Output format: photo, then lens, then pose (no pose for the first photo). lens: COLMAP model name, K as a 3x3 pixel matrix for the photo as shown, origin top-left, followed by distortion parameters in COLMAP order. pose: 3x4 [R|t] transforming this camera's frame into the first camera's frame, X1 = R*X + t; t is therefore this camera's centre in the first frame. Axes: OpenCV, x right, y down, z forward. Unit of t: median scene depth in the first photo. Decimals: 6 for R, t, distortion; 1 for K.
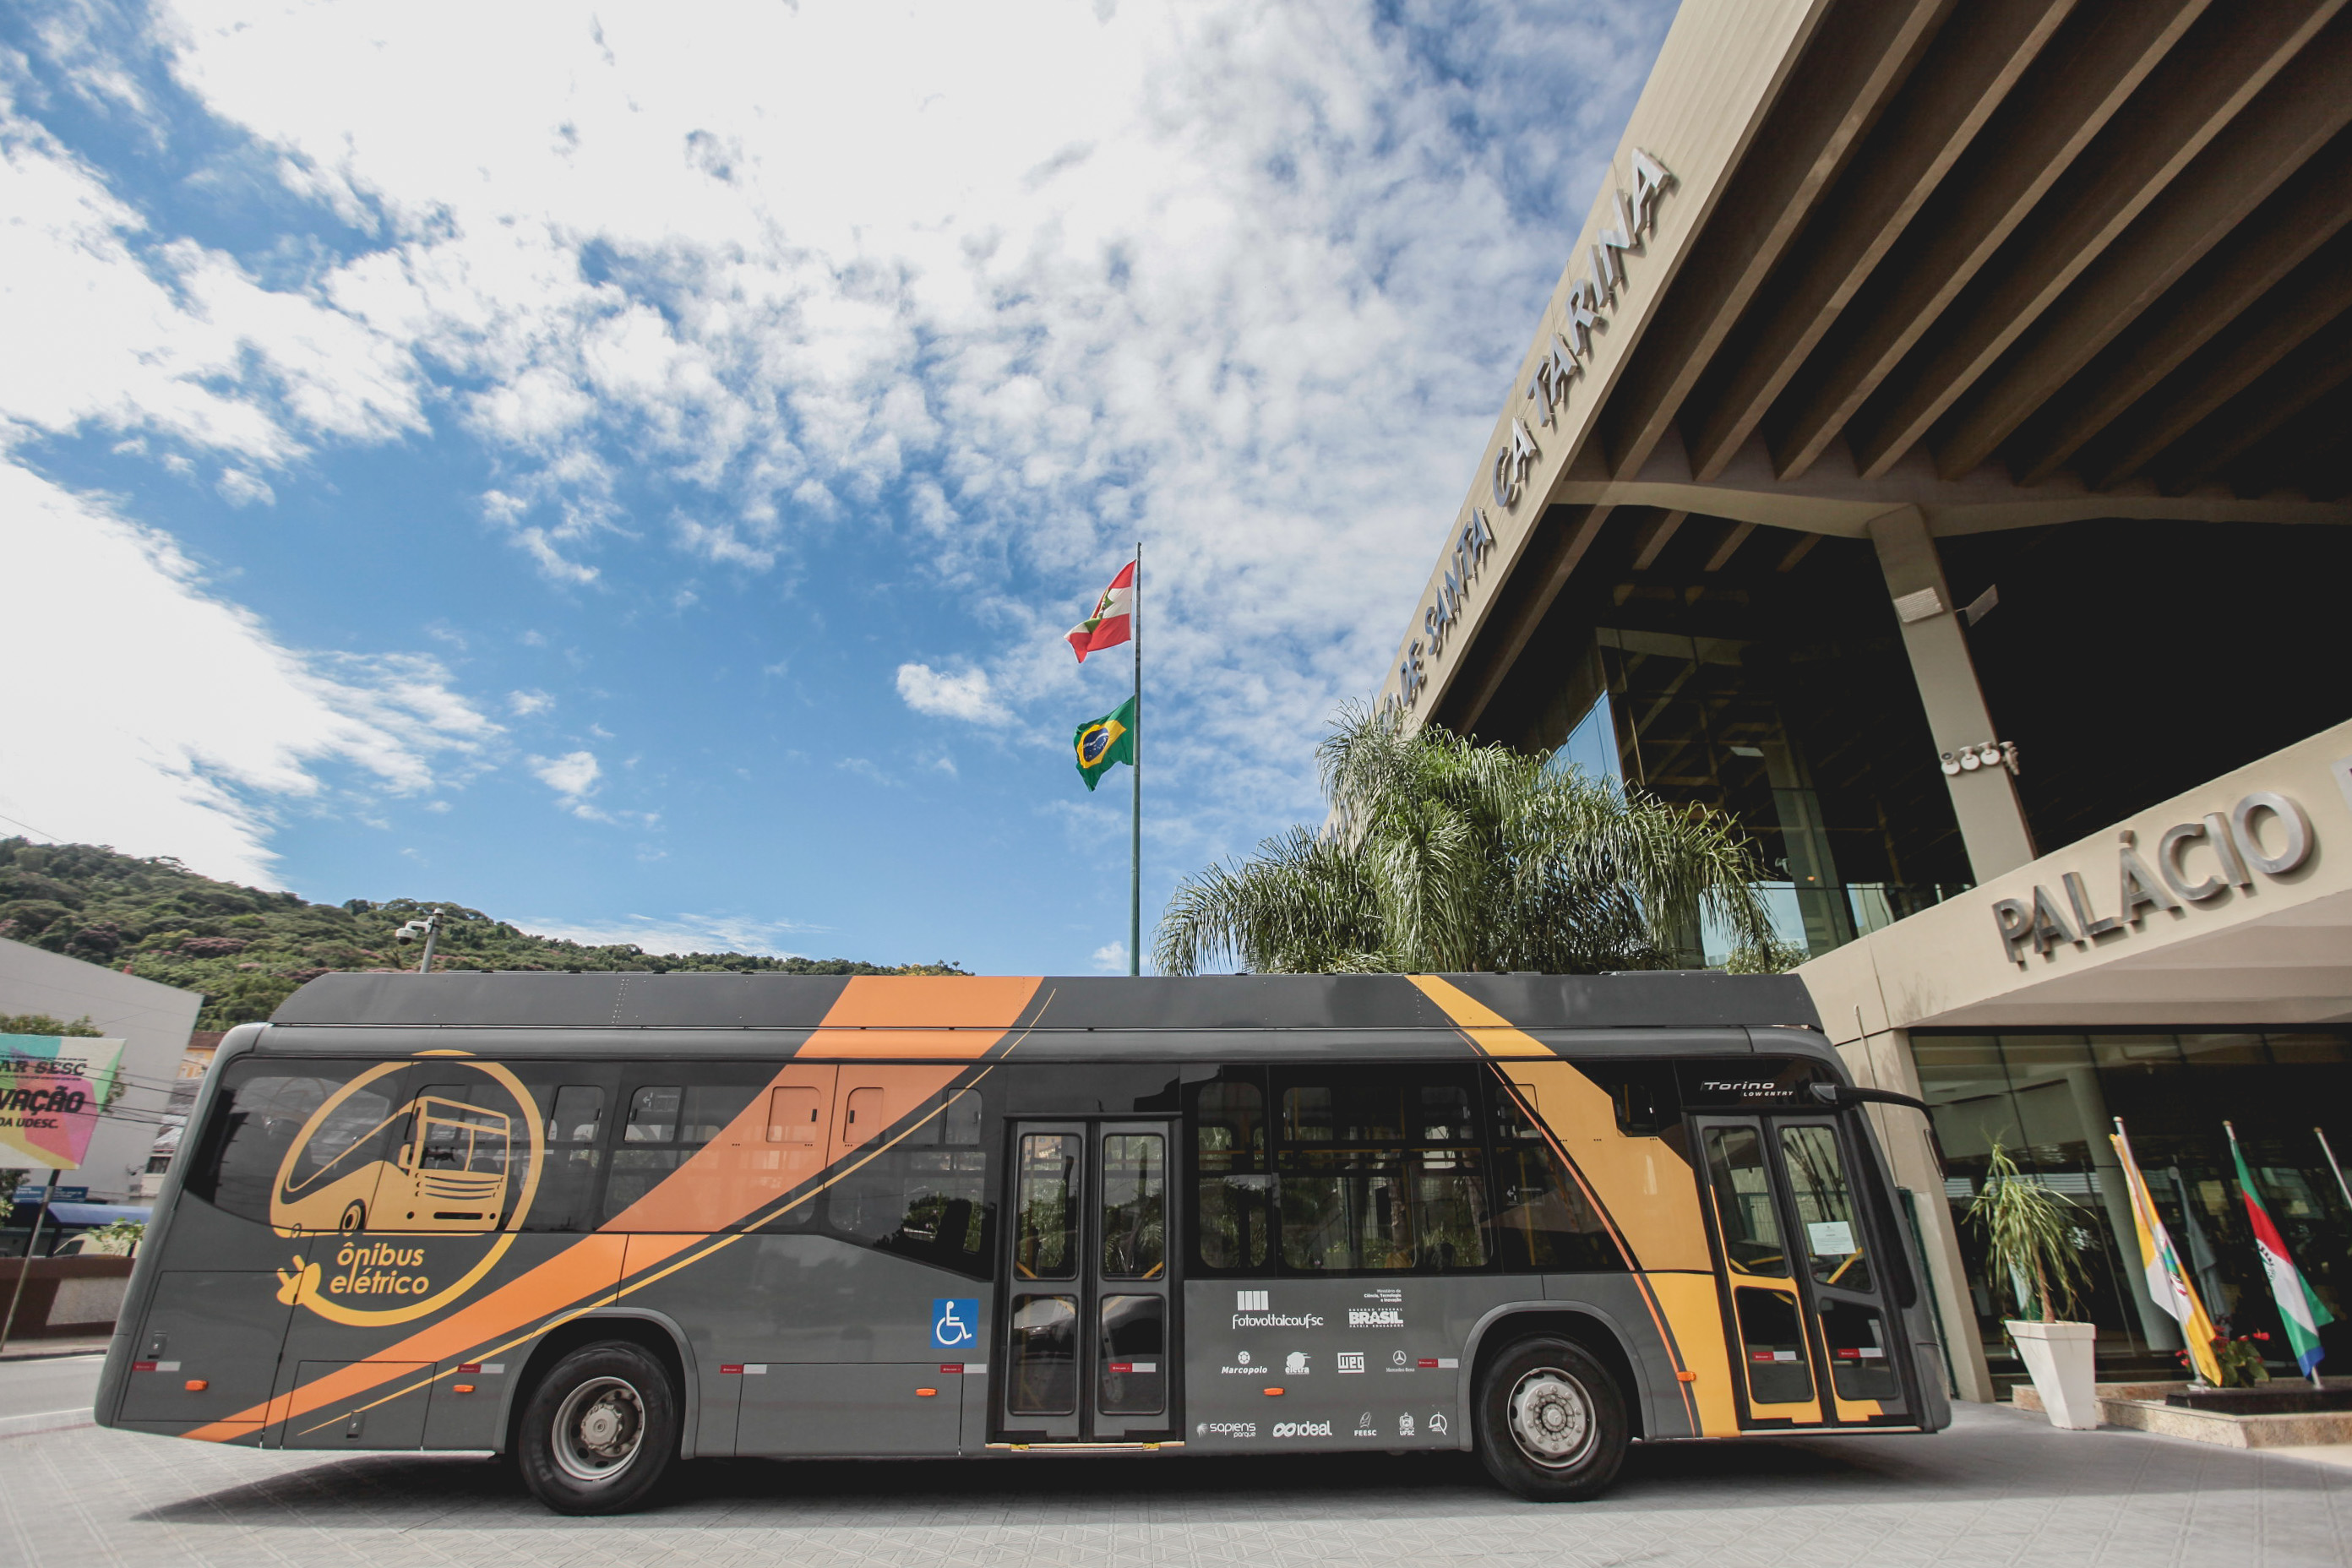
lens RADIAL K [[1109.3, 0, 1176.0], [0, 1109.3, 784.0], [0, 0, 1]] dist [-0.048595, 0.016707]
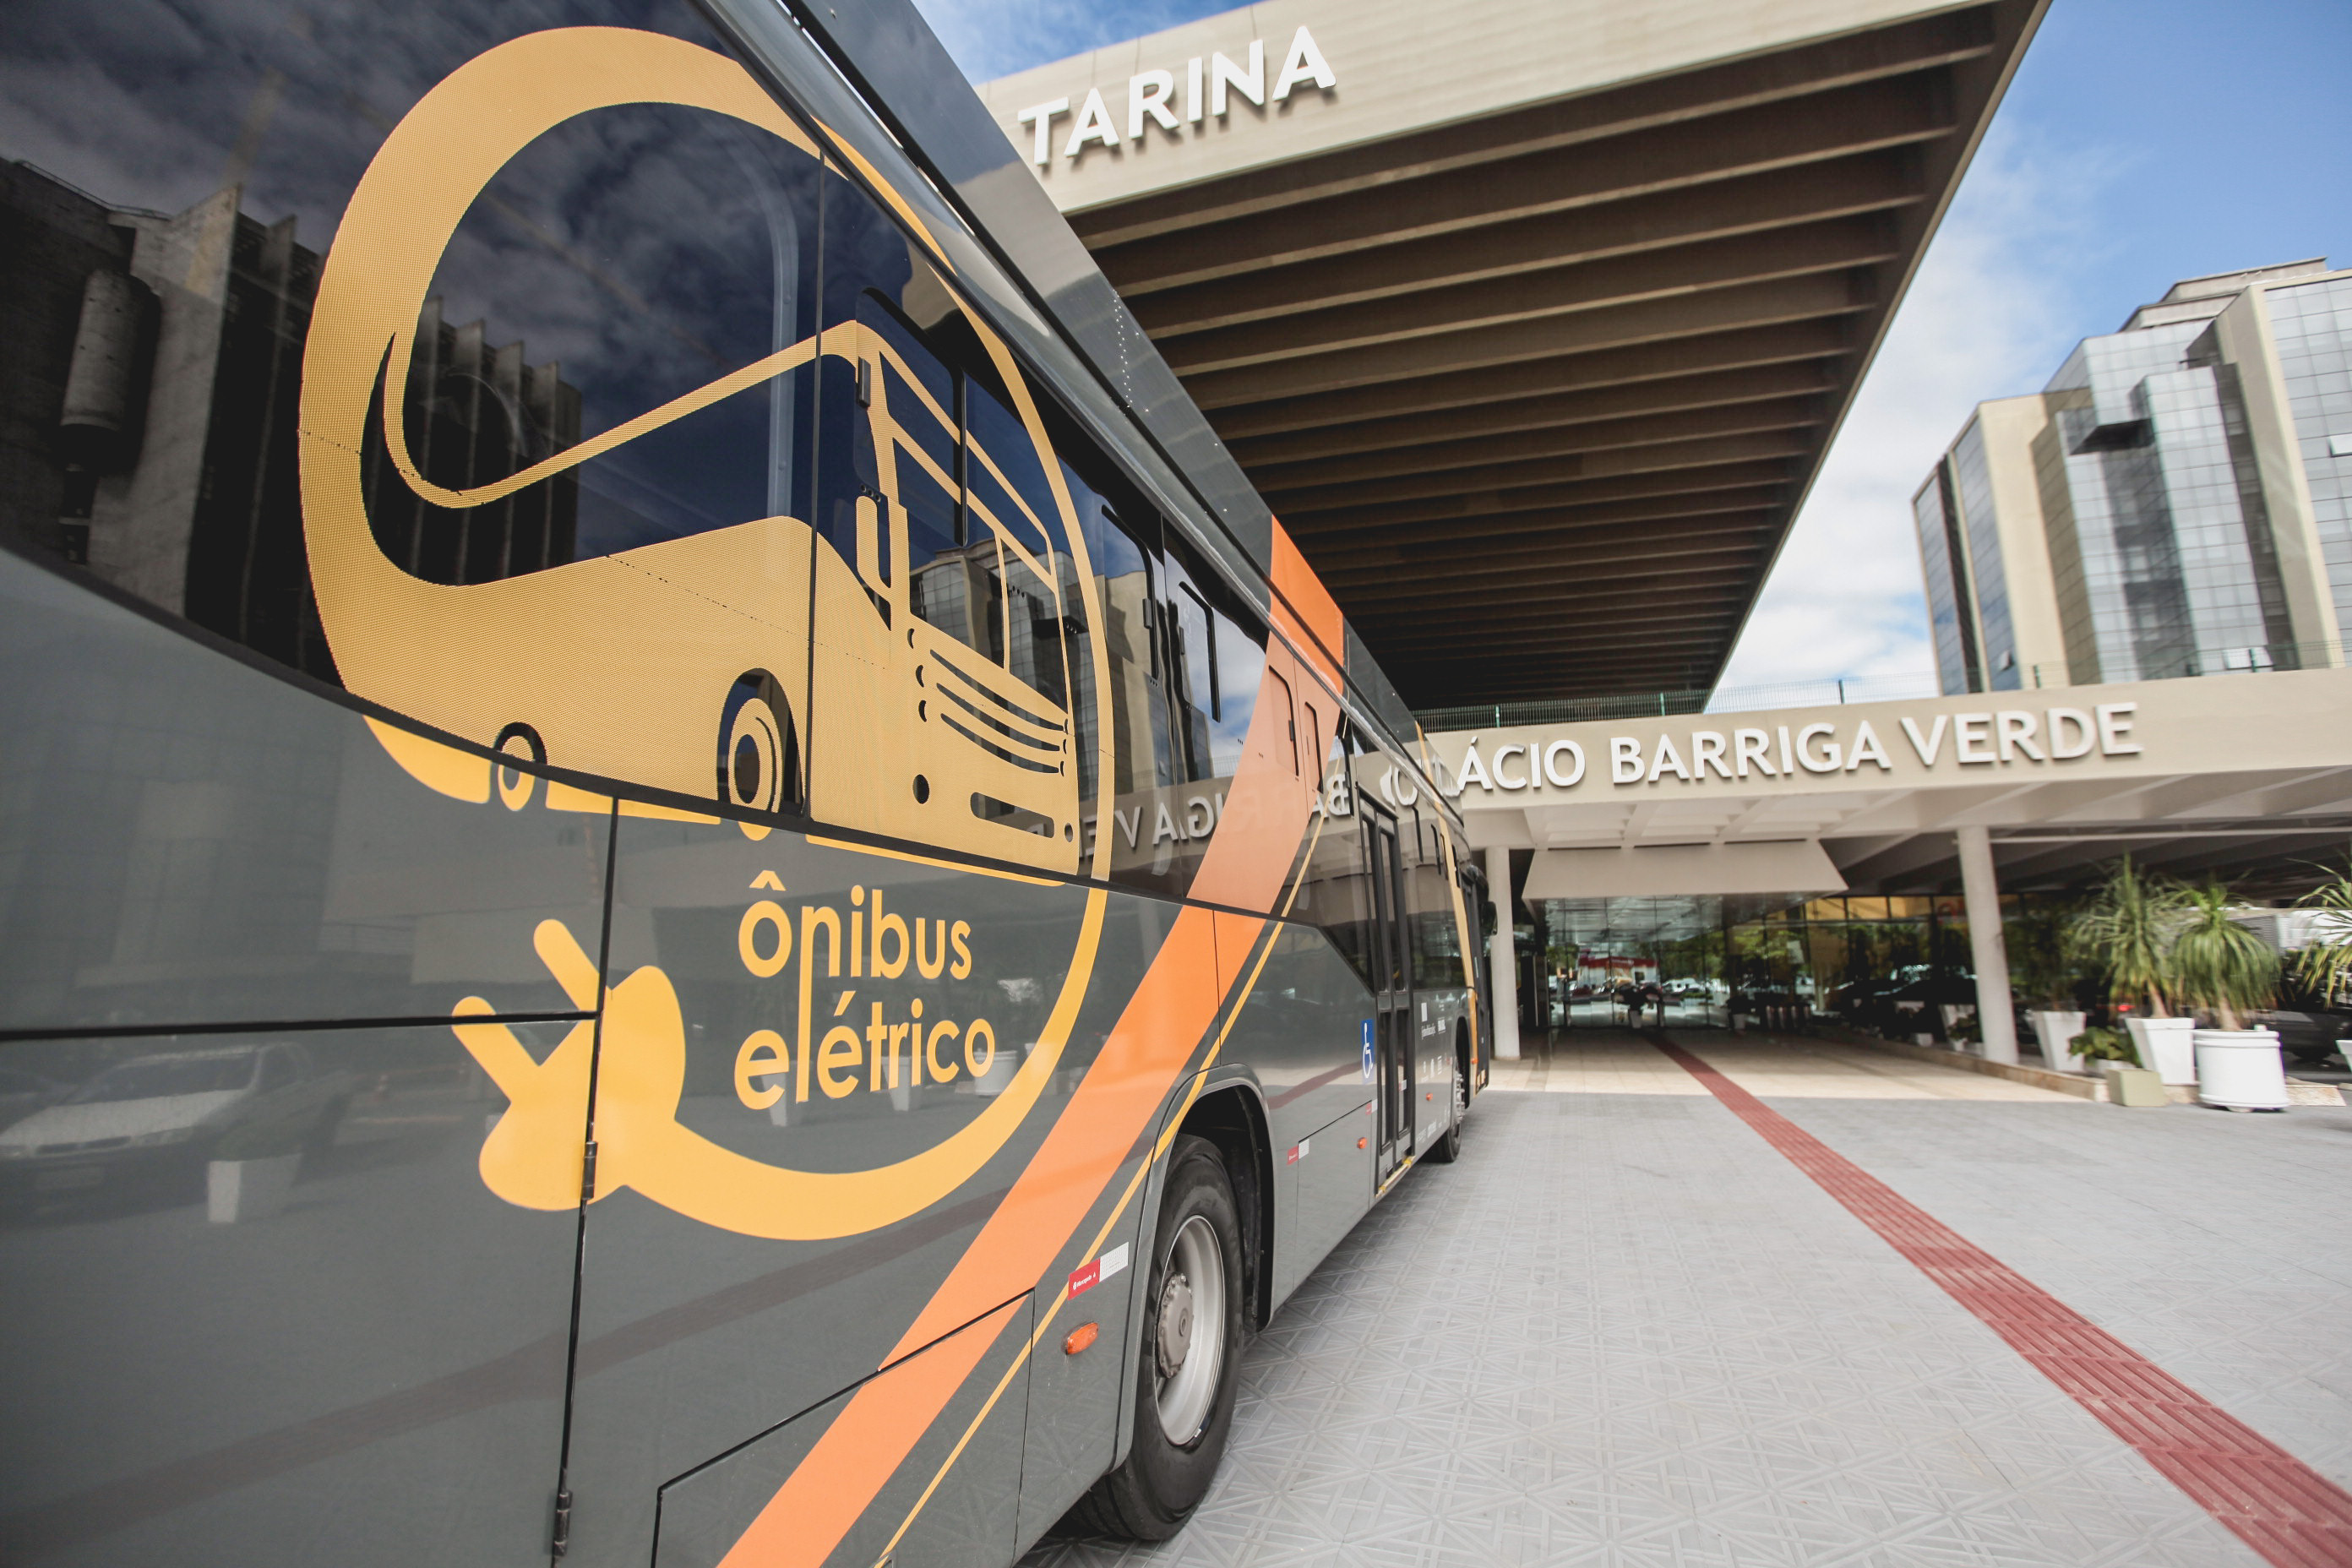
lens RADIAL K [[1083.1, 0, 1176.0], [0, 1083.1, 784.0], [0, 0, 1]] dist [-0.060635, 0.023967]
pose [[0.376339, 0.172830, 0.910219, -0.926270], [-0.364373, 0.930887, -0.026101, 0.389020], [-0.851822, -0.321837, 0.413304, 0.862073]]
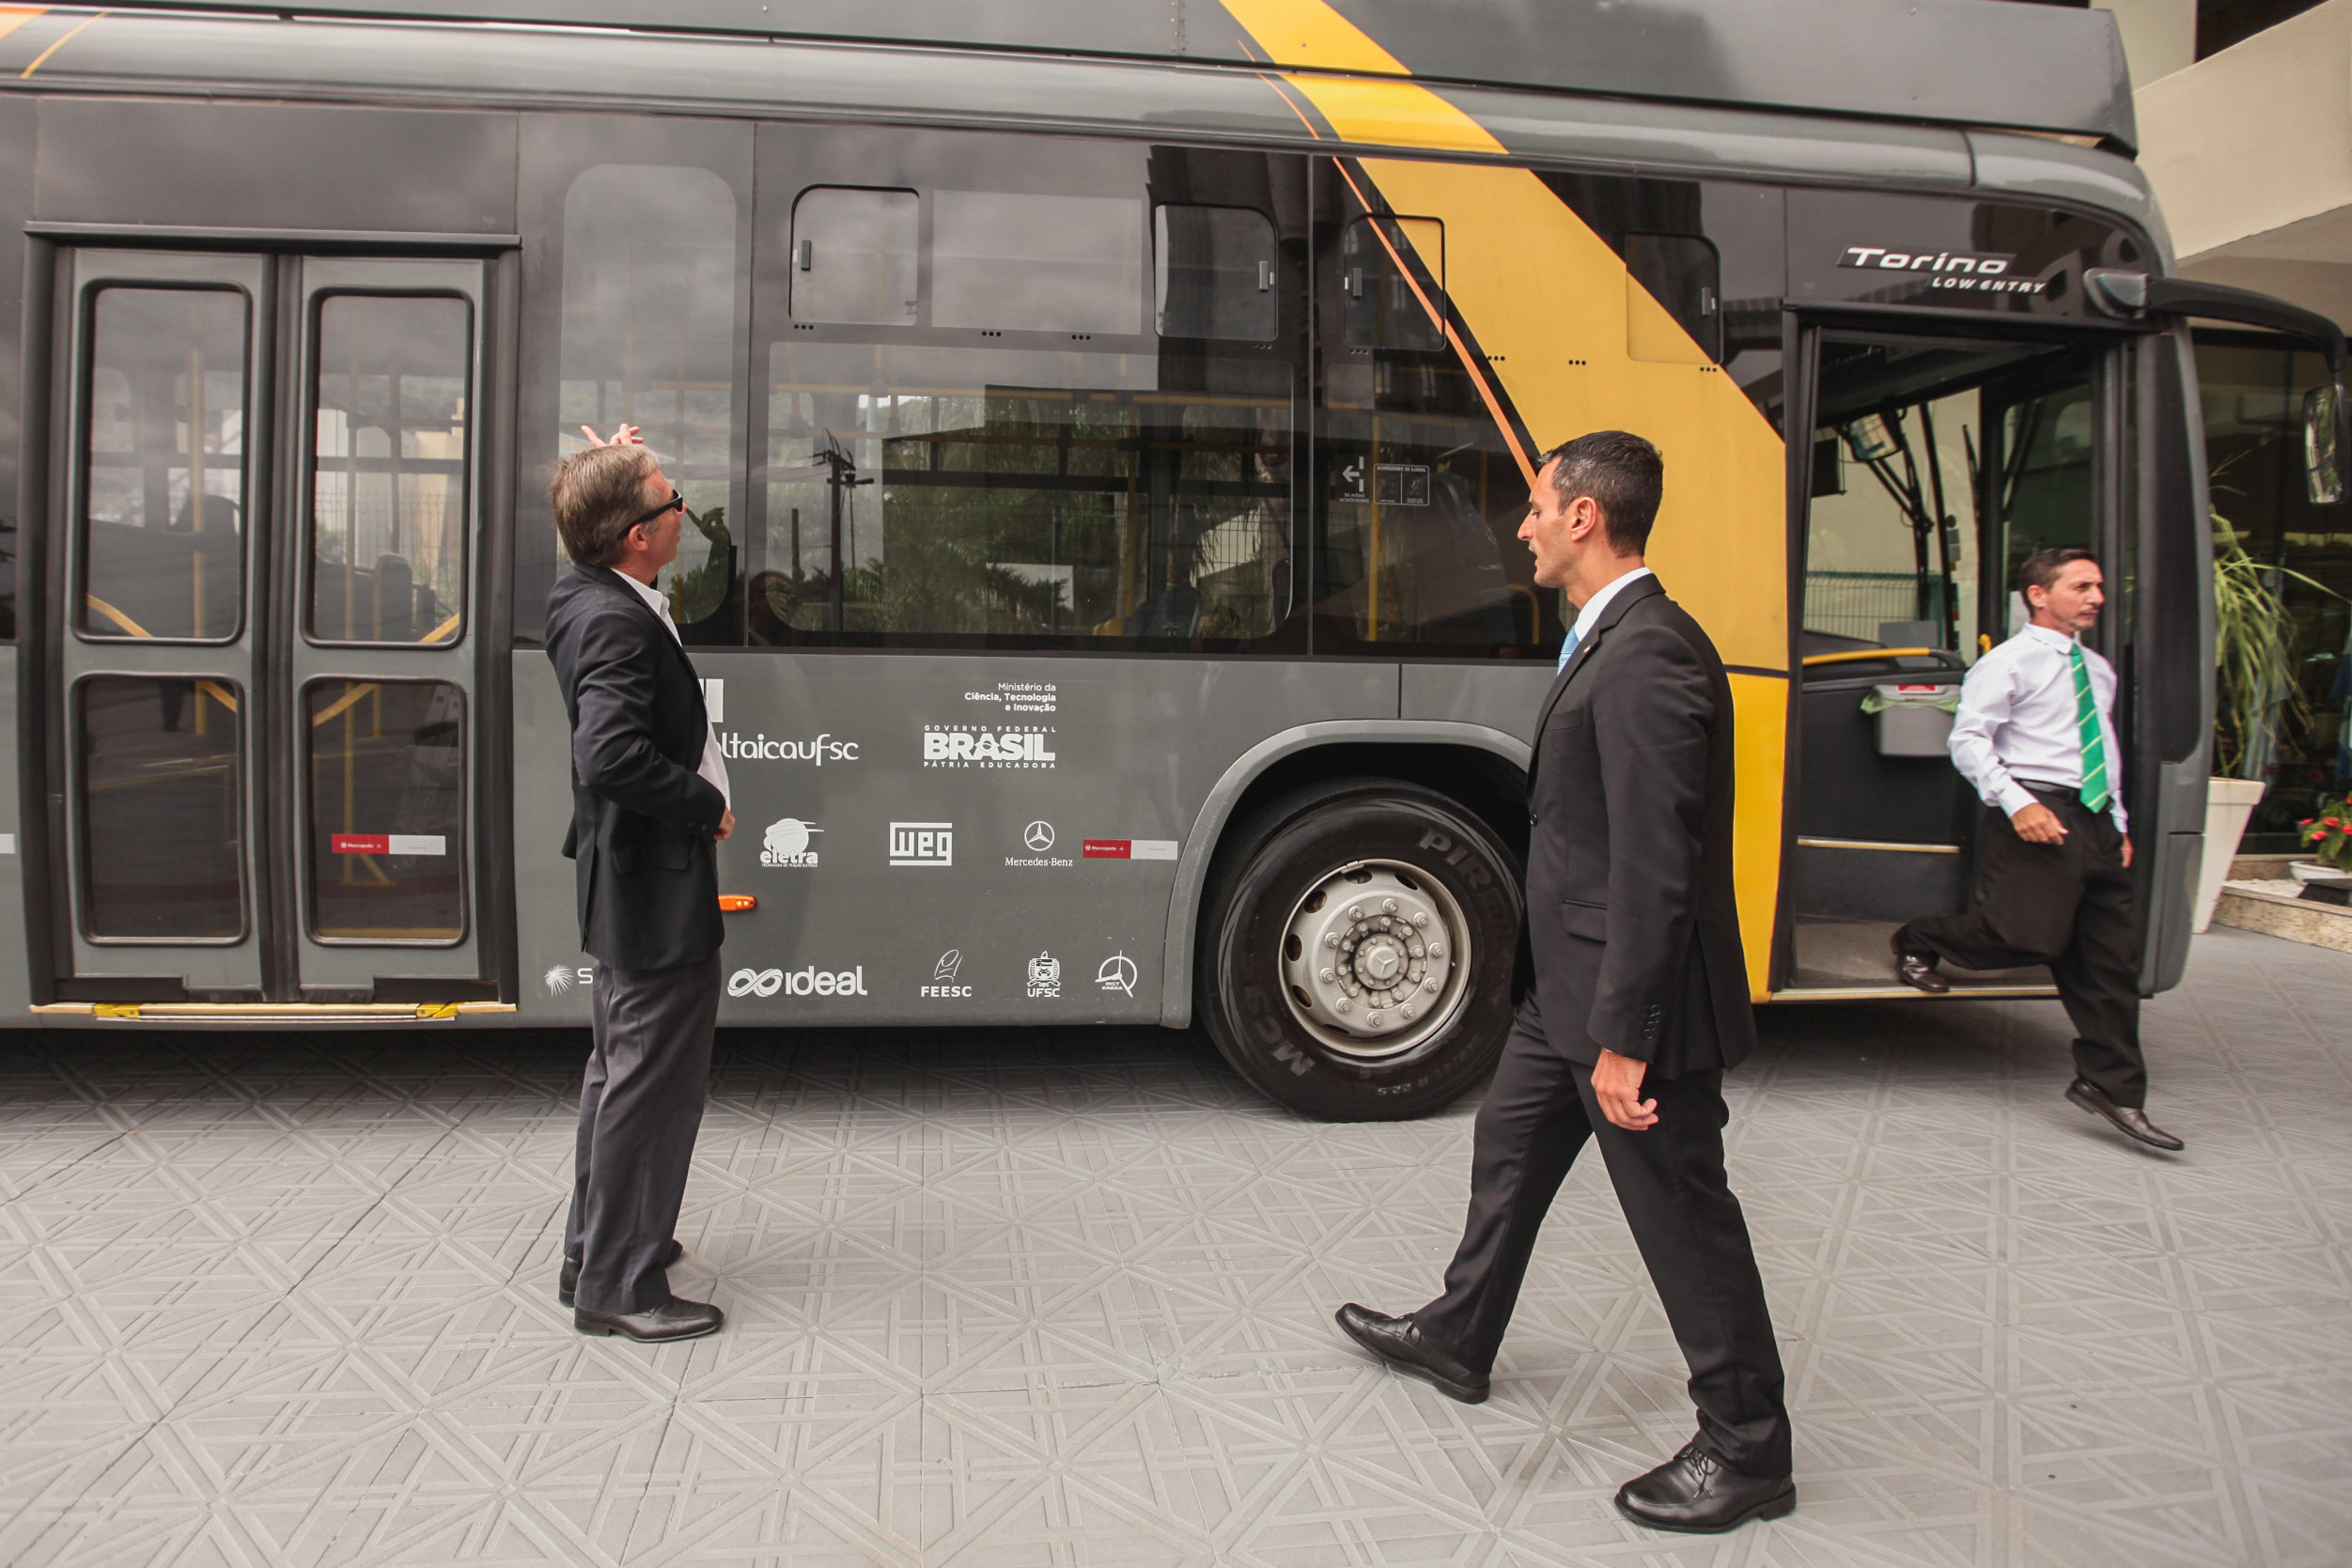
lens RADIAL K [[1221.8, 0, 1089.6], [0, 1221.8, 721.2], [0, 0, 1]] dist [-0.075907, 0.022660]
pose [[0.996483, 0.020405, 0.081275, 0.182461], [-0.054190, 0.896721, 0.439267, 0.276500], [-0.063918, -0.442127, 0.894672, 0.594605]]
